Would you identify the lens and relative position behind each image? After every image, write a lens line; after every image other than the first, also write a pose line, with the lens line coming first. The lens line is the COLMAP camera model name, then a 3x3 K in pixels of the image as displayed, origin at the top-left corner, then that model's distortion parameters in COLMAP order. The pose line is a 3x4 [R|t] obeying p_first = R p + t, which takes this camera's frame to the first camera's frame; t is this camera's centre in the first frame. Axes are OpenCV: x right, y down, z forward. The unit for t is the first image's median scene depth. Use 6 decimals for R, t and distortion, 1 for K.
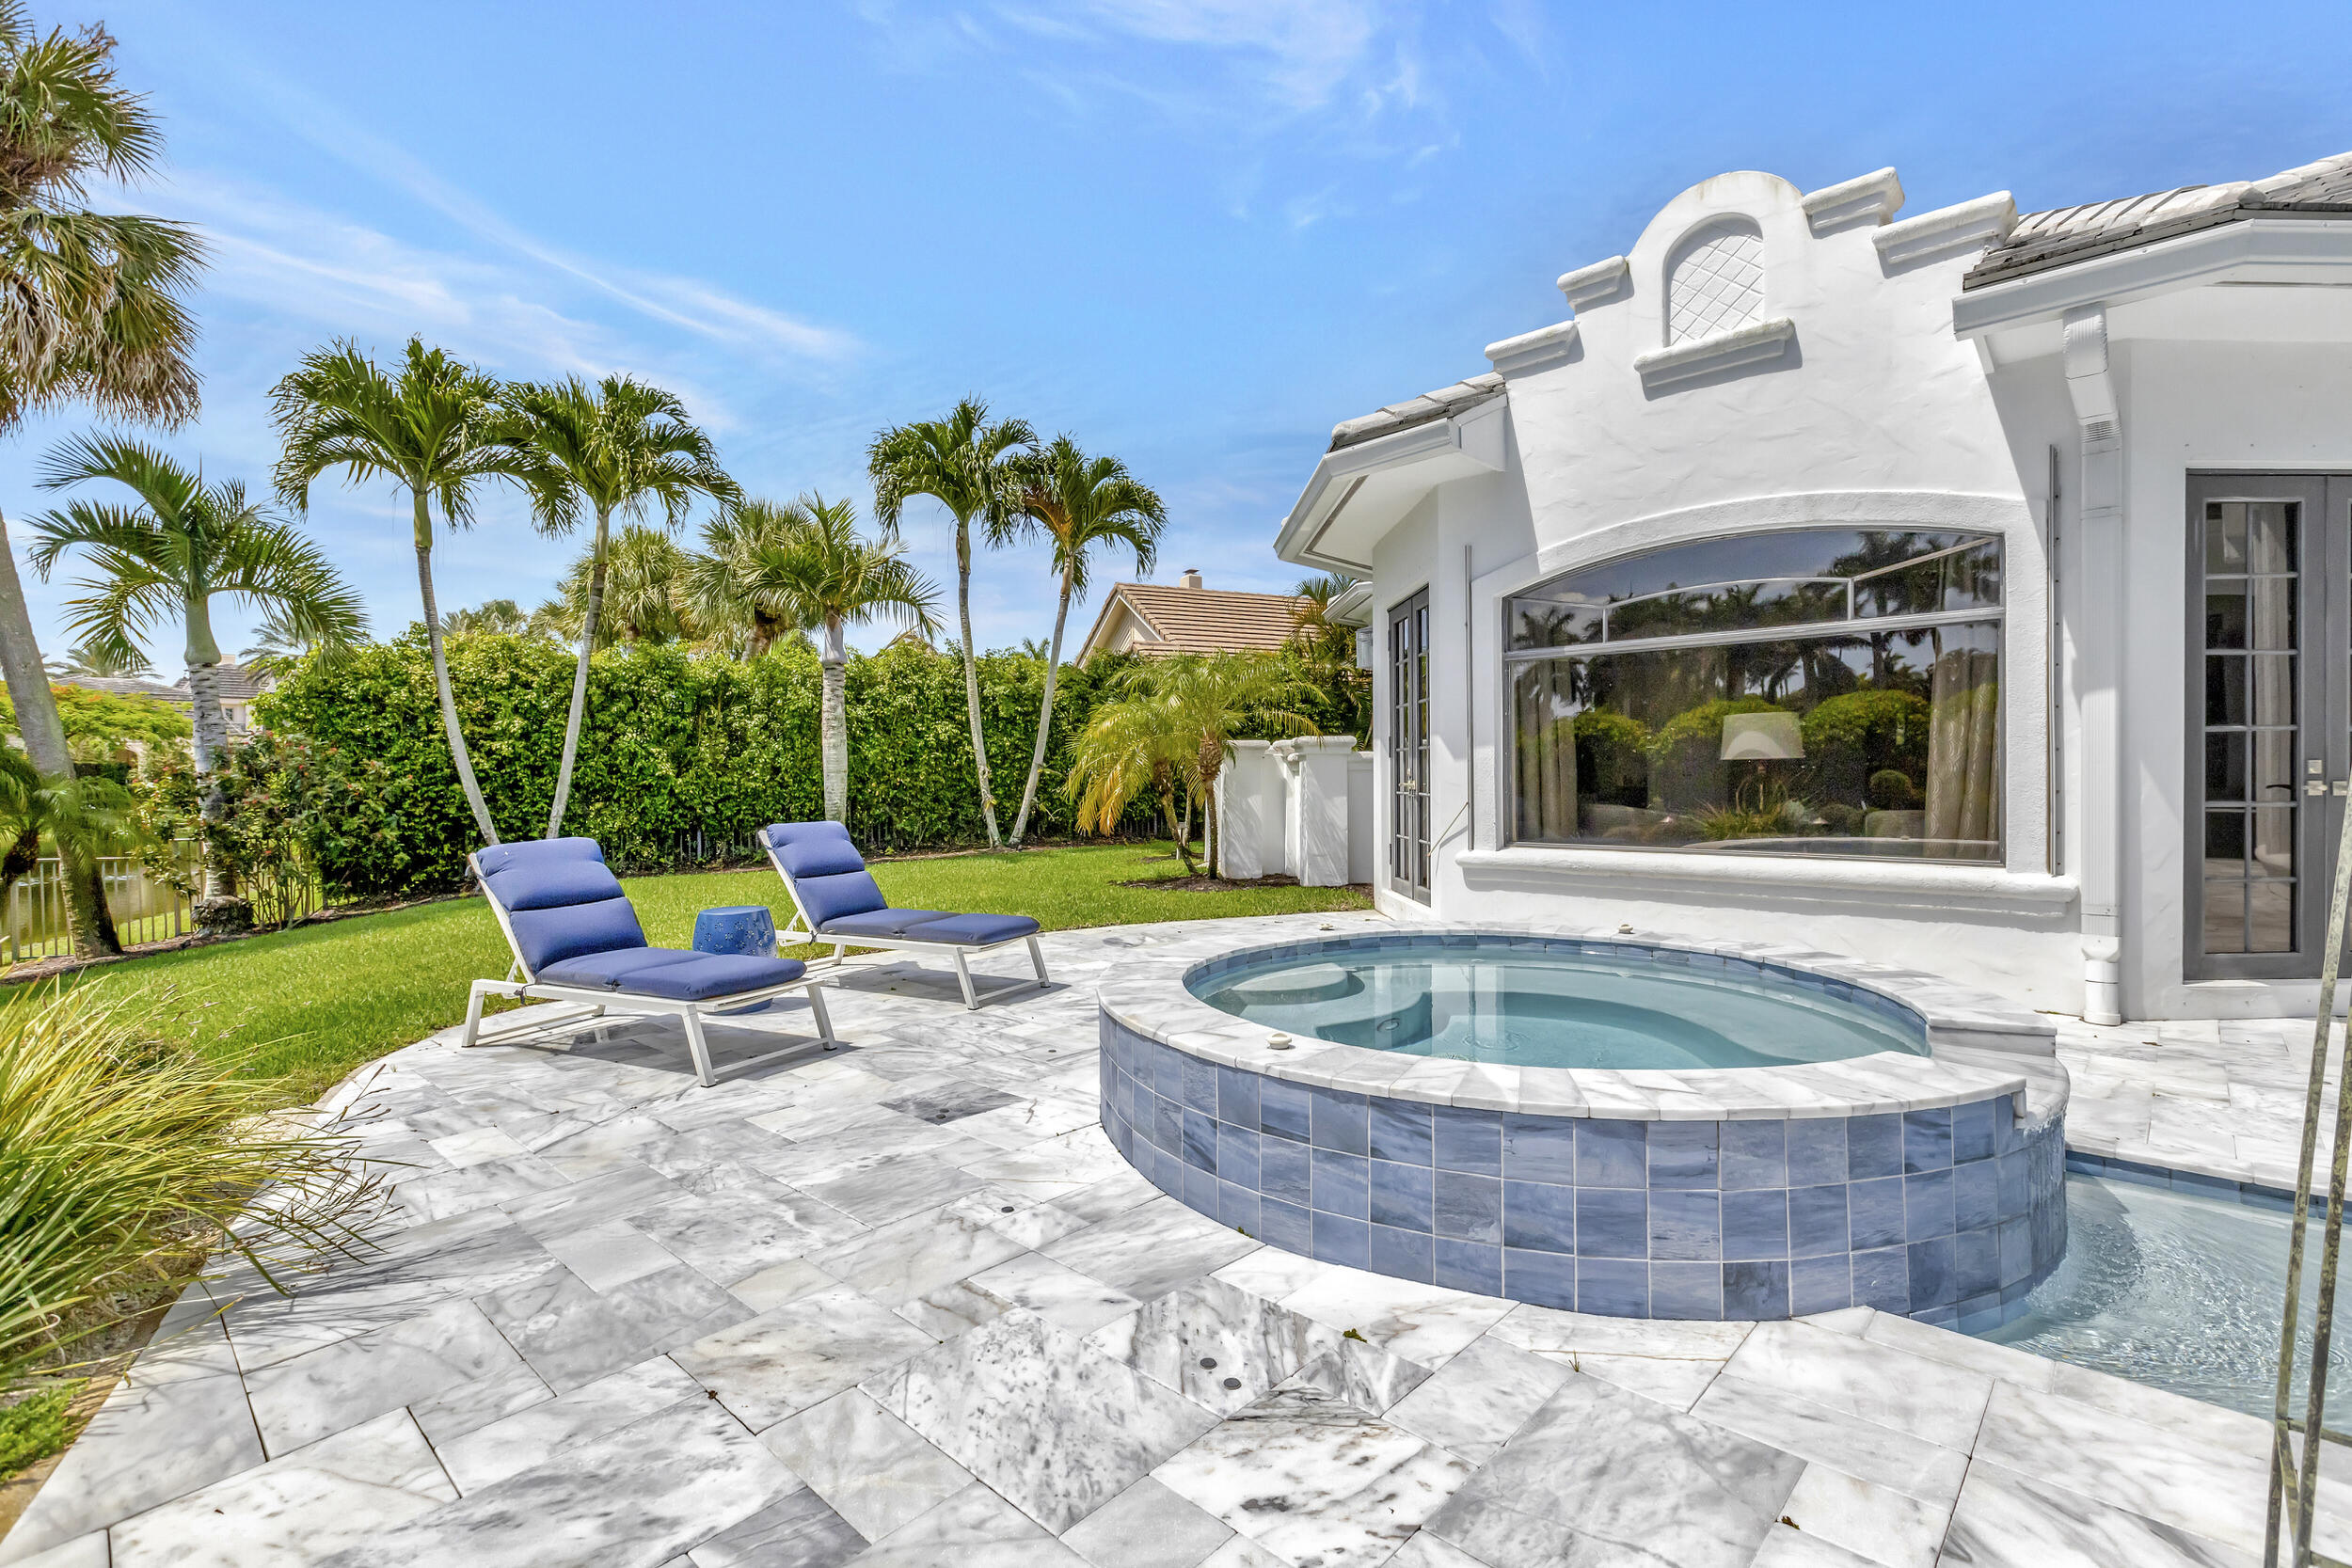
lens RADIAL K [[1049.6, 0, 1175.9], [0, 1049.6, 782.9], [0, 0, 1]] dist [-0.004913, -0.000683]
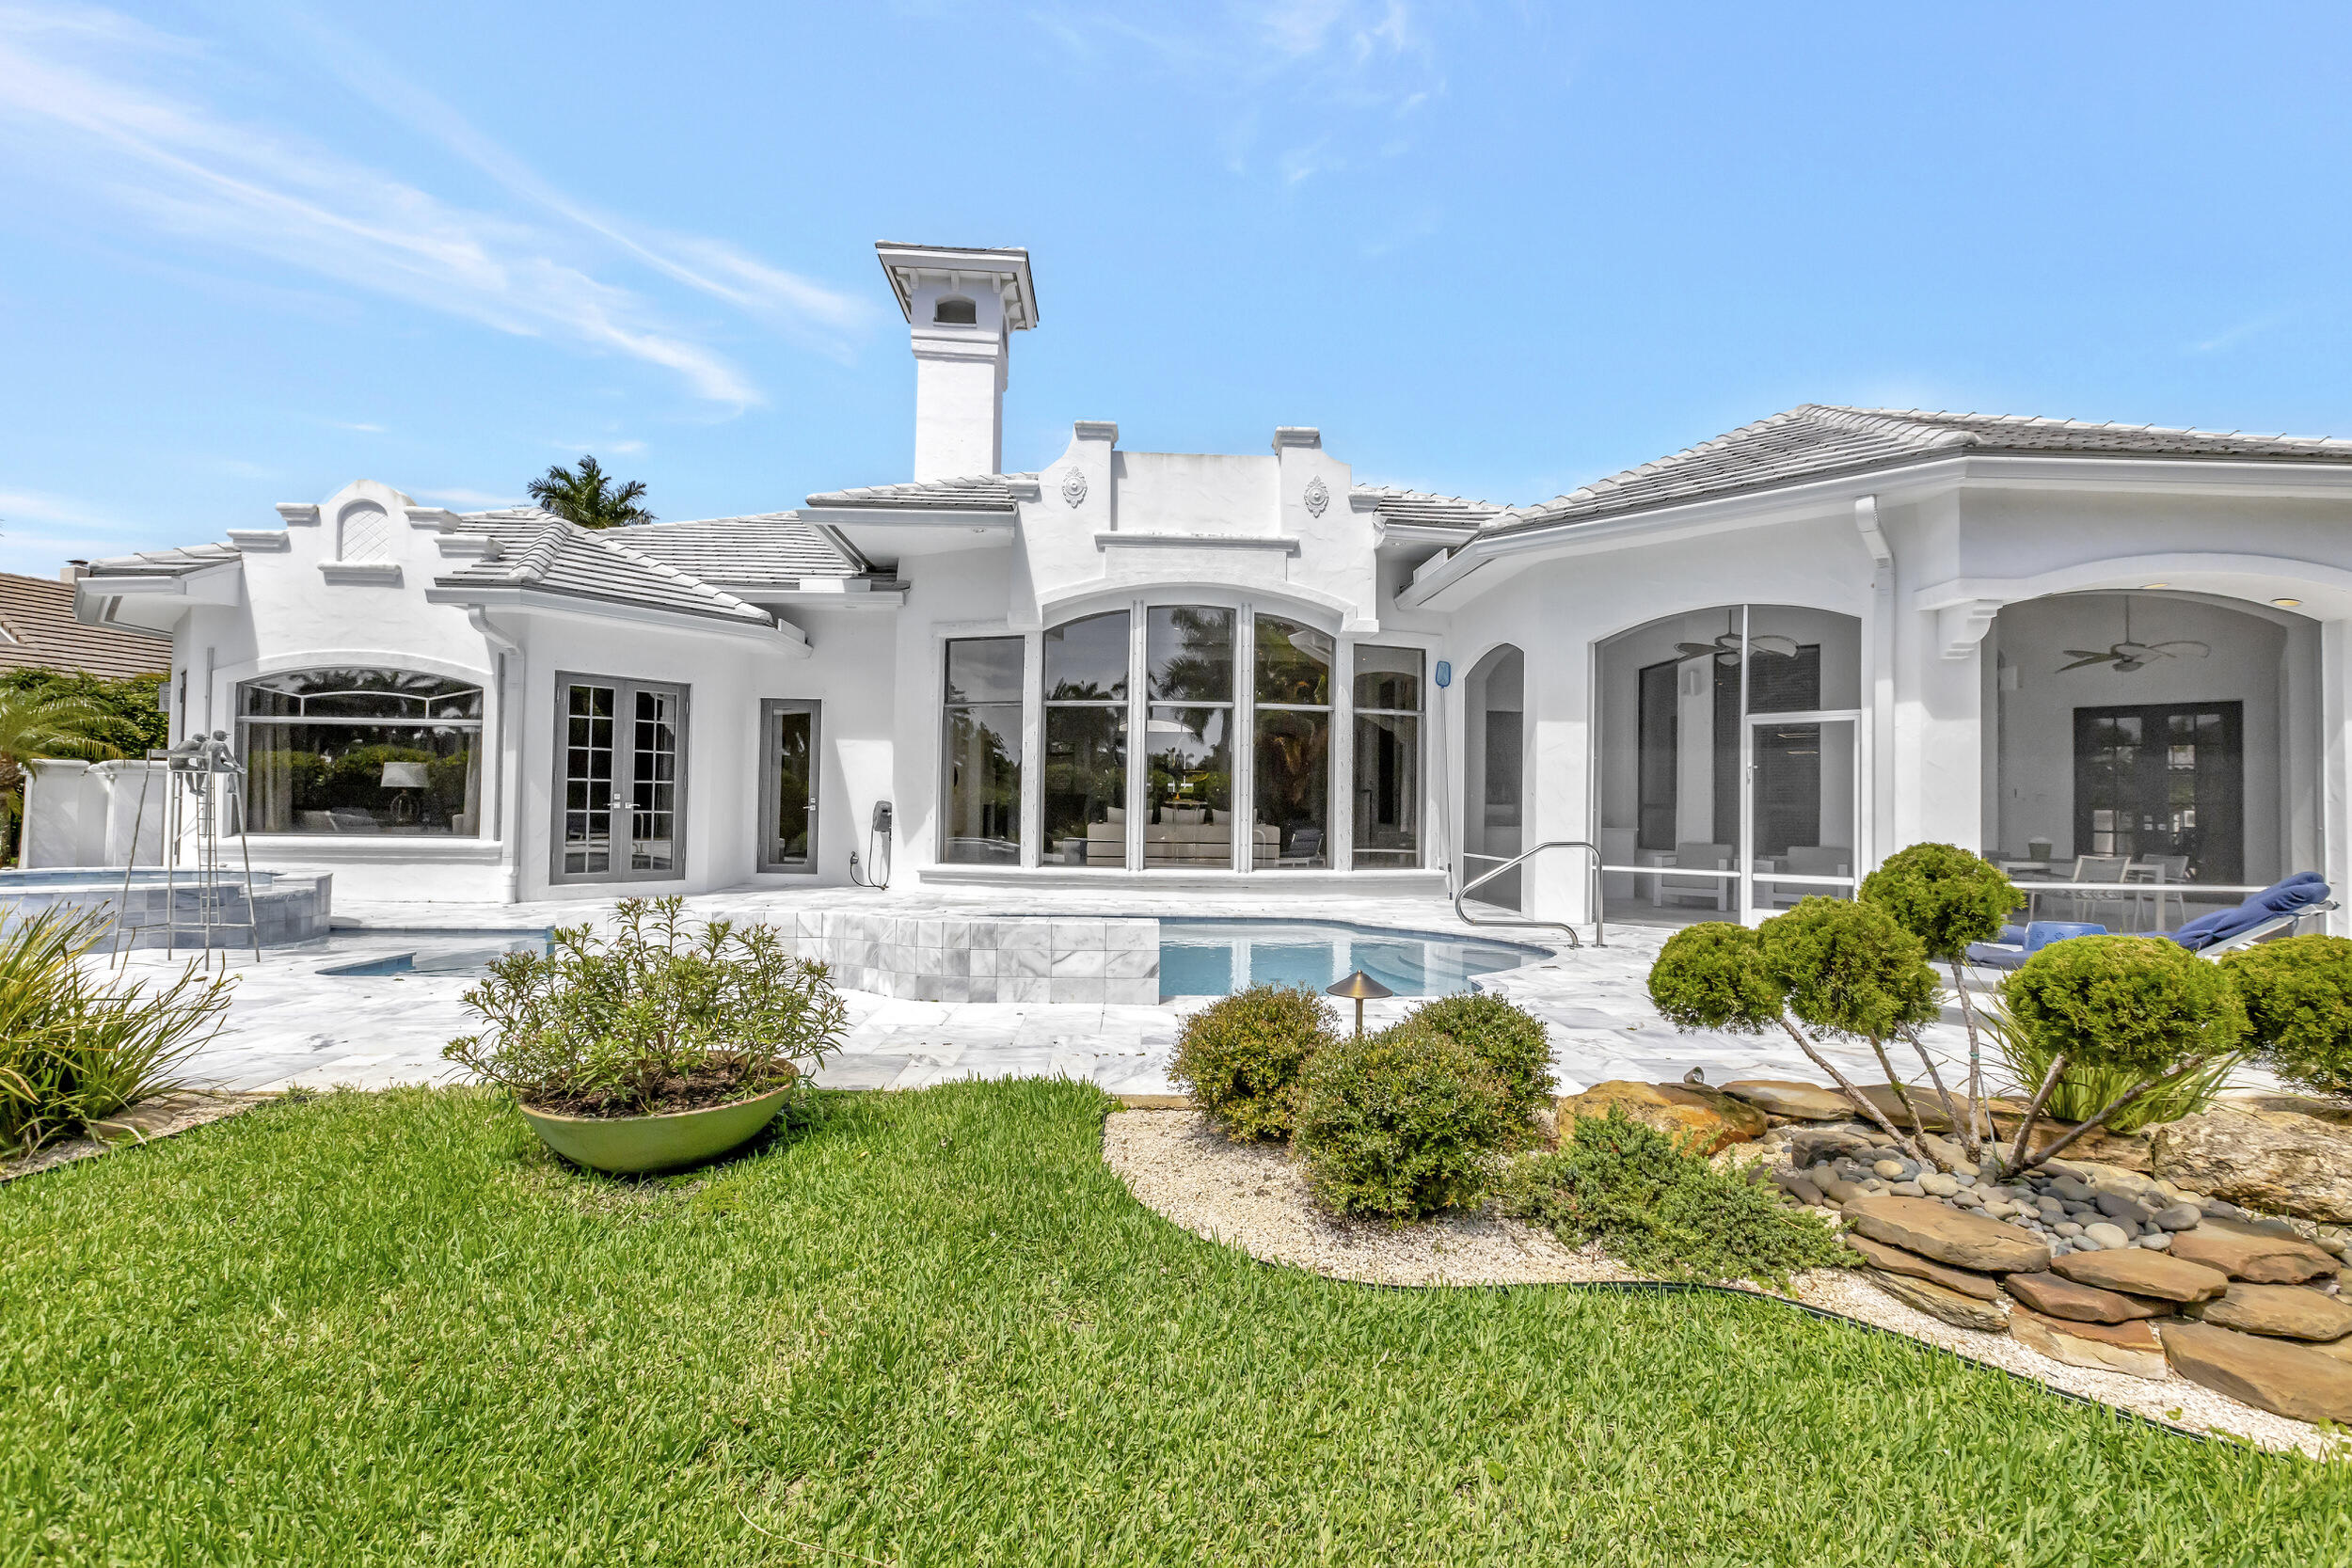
lens RADIAL K [[1049.6, 0, 1178.8], [0, 1049.6, 803.8], [0, 0, 1]] dist [-0.004913, -0.000683]
pose [[0.692335, 0.026419, 0.721092, 0.170009], [-0.015729, 0.999645, -0.021522, 0.025651], [-0.721404, 0.003558, 0.692505, -1.270666]]
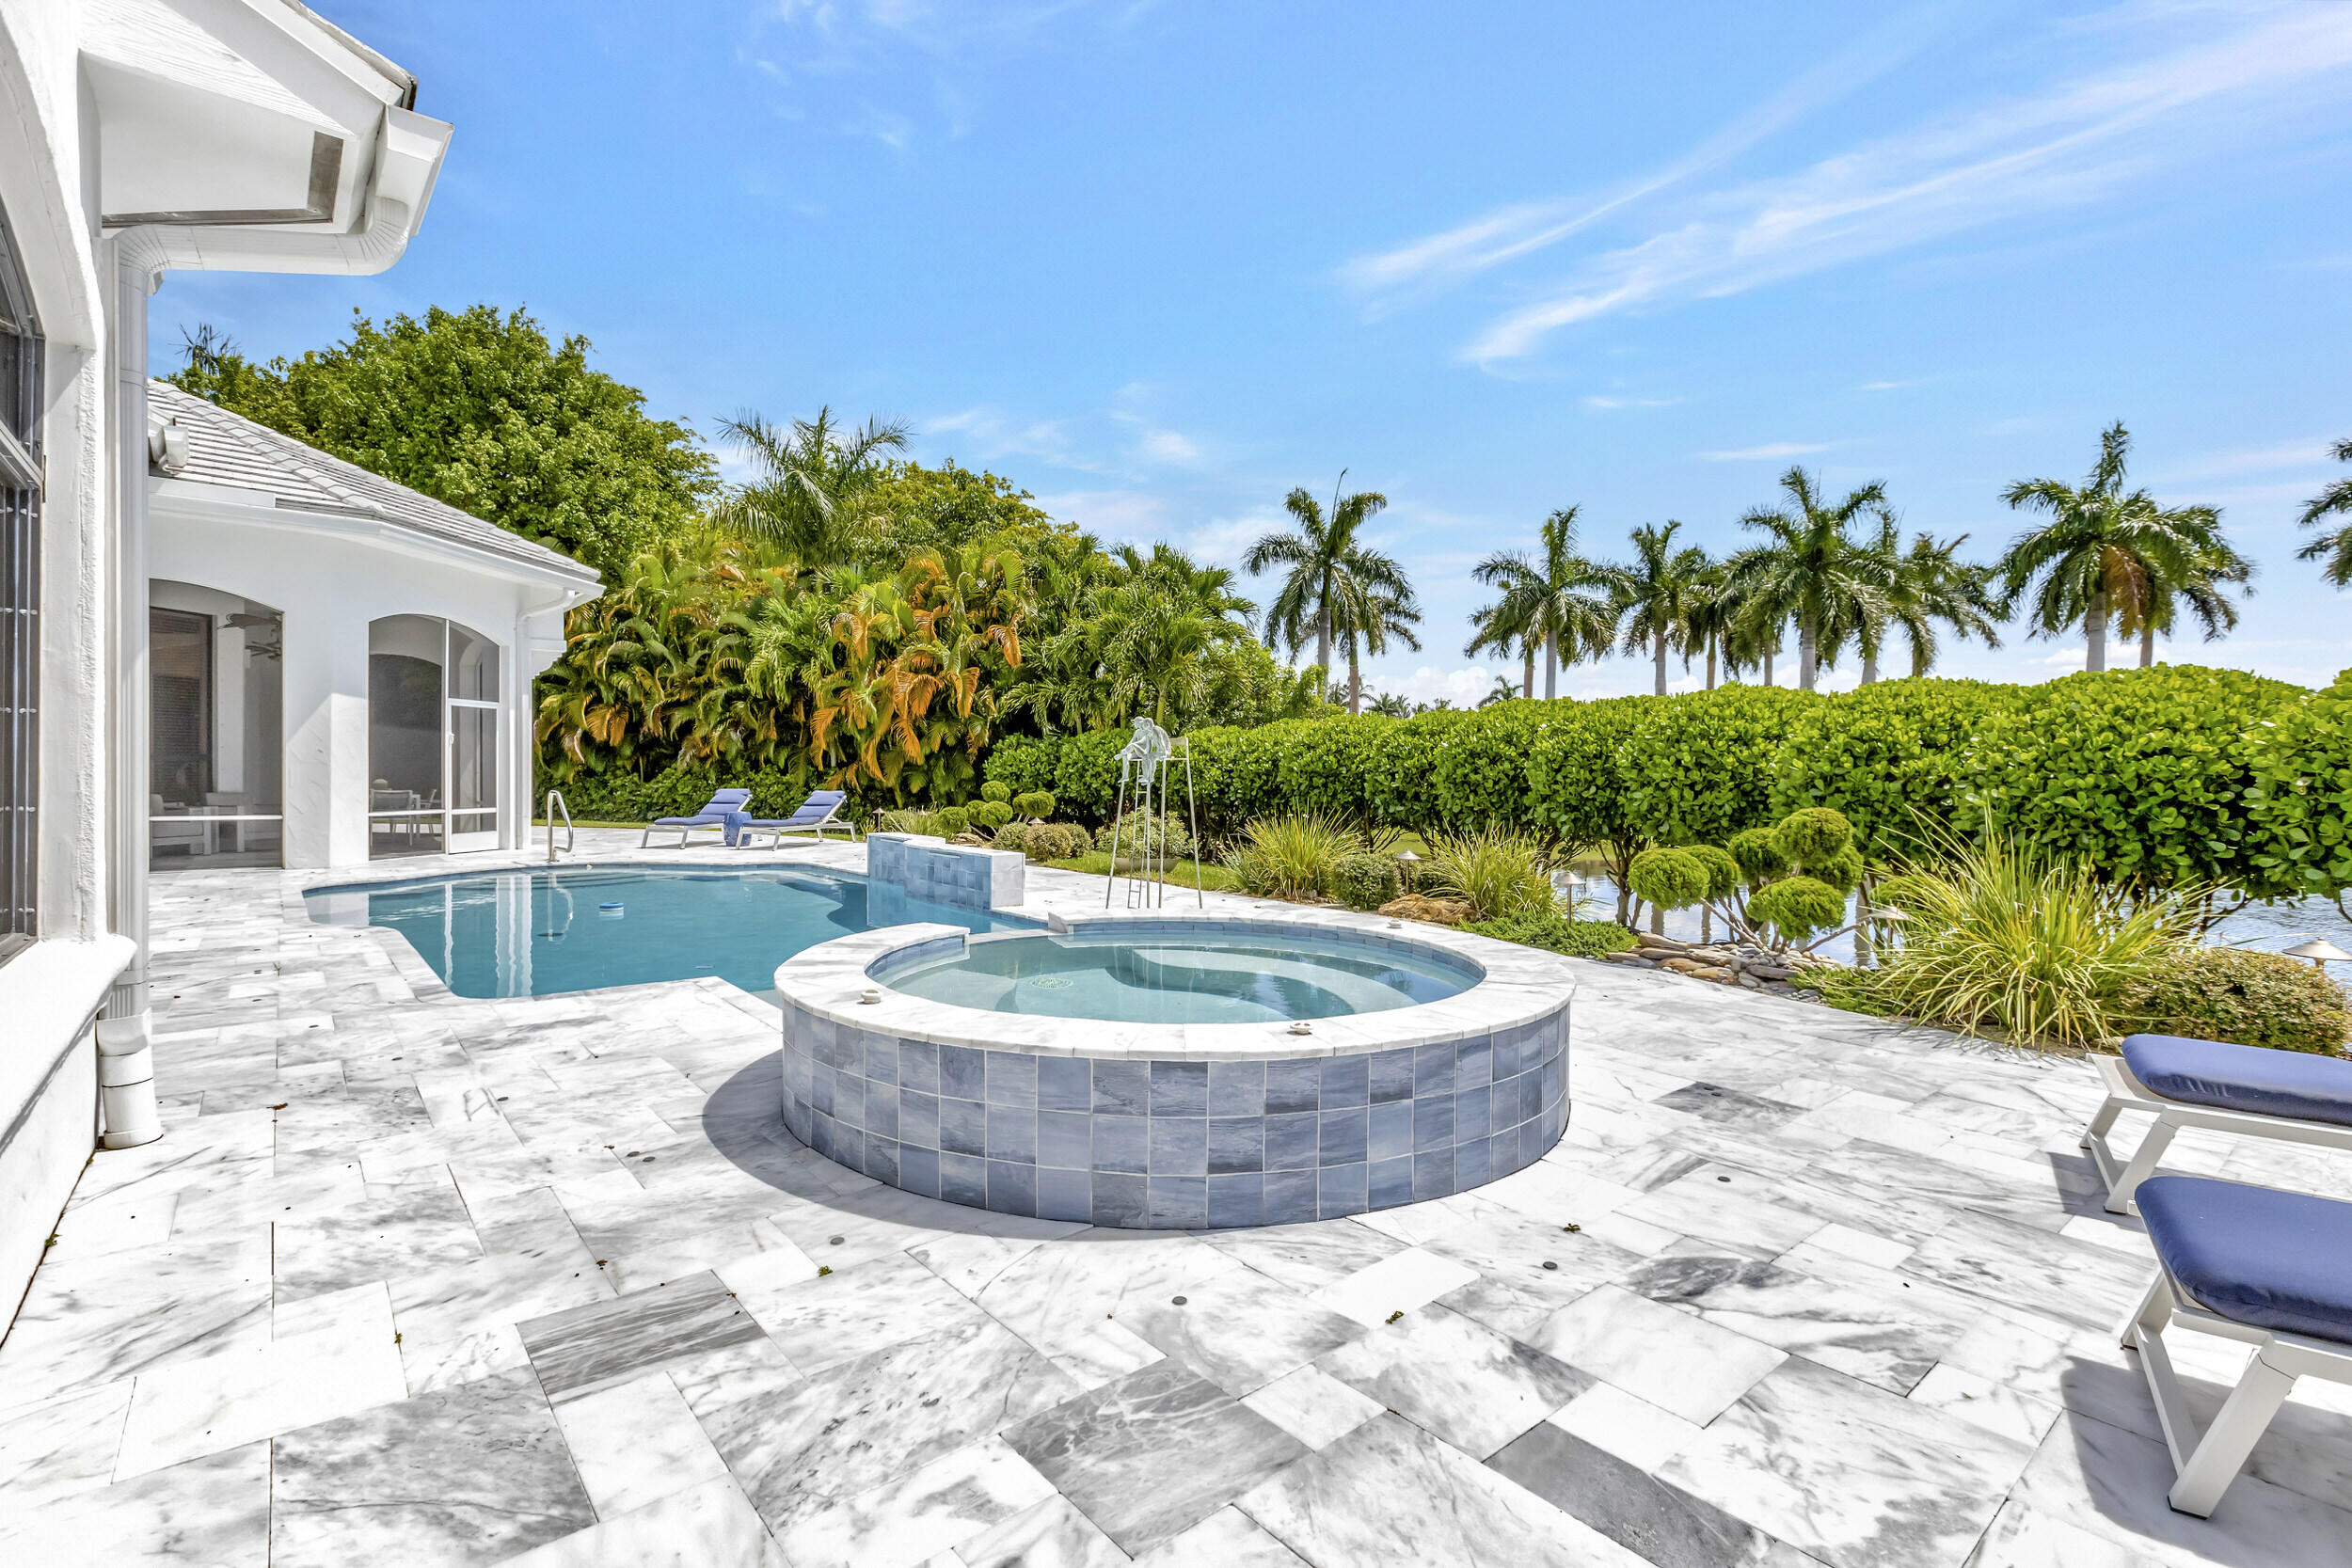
lens RADIAL K [[1049.6, 0, 1174.3], [0, 1049.6, 781.4], [0, 0, 1]] dist [-0.004913, -0.000683]
pose [[-0.991505, -0.014958, 0.129205, 0.121645], [-0.012866, 0.999773, 0.017009, -0.002352], [-0.129430, 0.015202, -0.991472, 1.429060]]
